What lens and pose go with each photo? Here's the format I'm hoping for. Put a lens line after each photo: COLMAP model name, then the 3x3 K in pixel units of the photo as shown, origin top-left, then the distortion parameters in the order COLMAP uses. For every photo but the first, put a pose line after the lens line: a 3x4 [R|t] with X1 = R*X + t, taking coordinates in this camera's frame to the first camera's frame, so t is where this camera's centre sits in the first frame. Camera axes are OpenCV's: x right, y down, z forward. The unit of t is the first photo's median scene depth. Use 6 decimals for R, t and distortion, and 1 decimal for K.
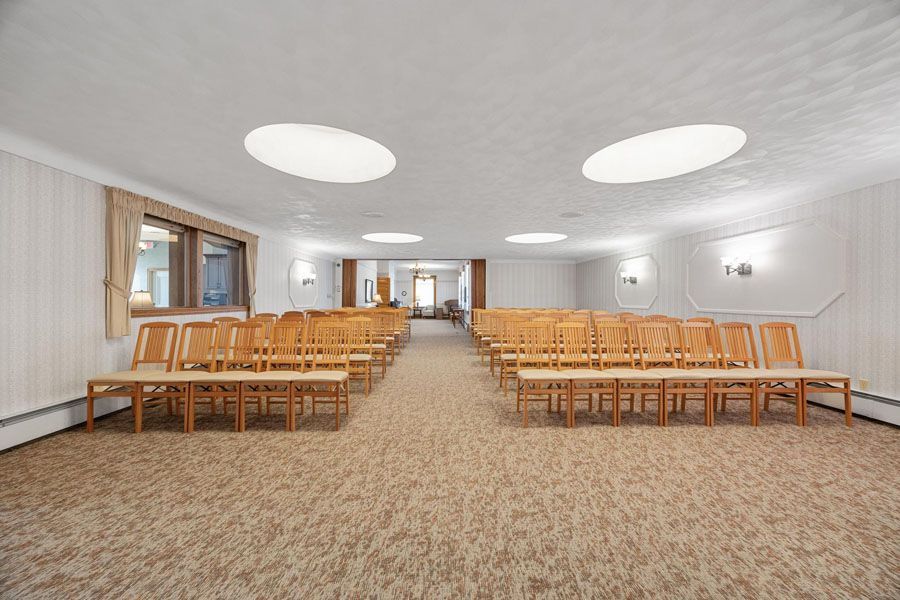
lens RADIAL K [[342.9, 0, 444.9], [0, 342.9, 299.6], [0, 0, 1]] dist [-0.001397, -0.000133]
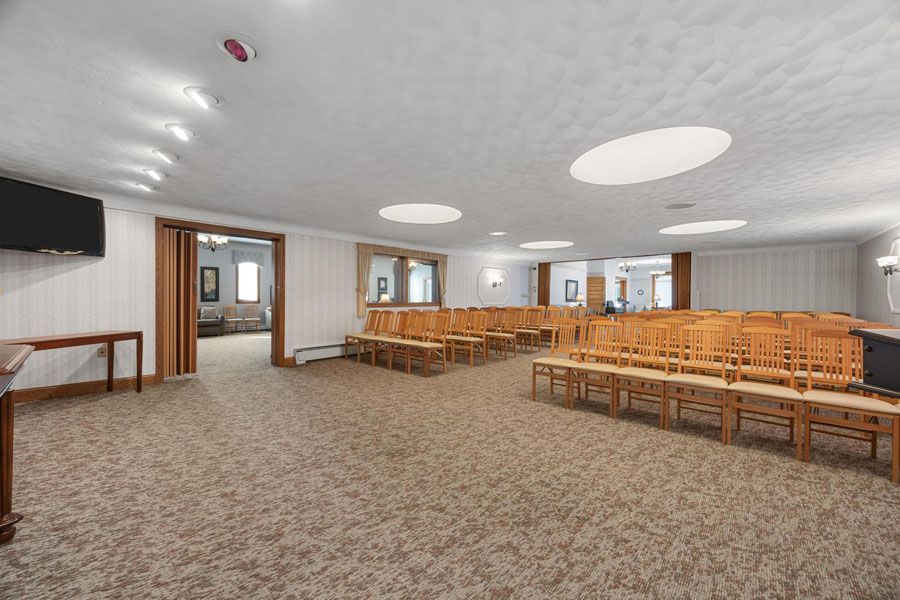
lens RADIAL K [[342.9, 0, 444.9], [0, 342.9, 299.6], [0, 0, 1]] dist [-0.001397, -0.000133]
pose [[0.725948, 0.005768, -0.687725, 0.858101], [-0.003855, 0.999983, 0.004318, -0.002181], [0.687738, -0.000483, 0.725958, -0.136269]]
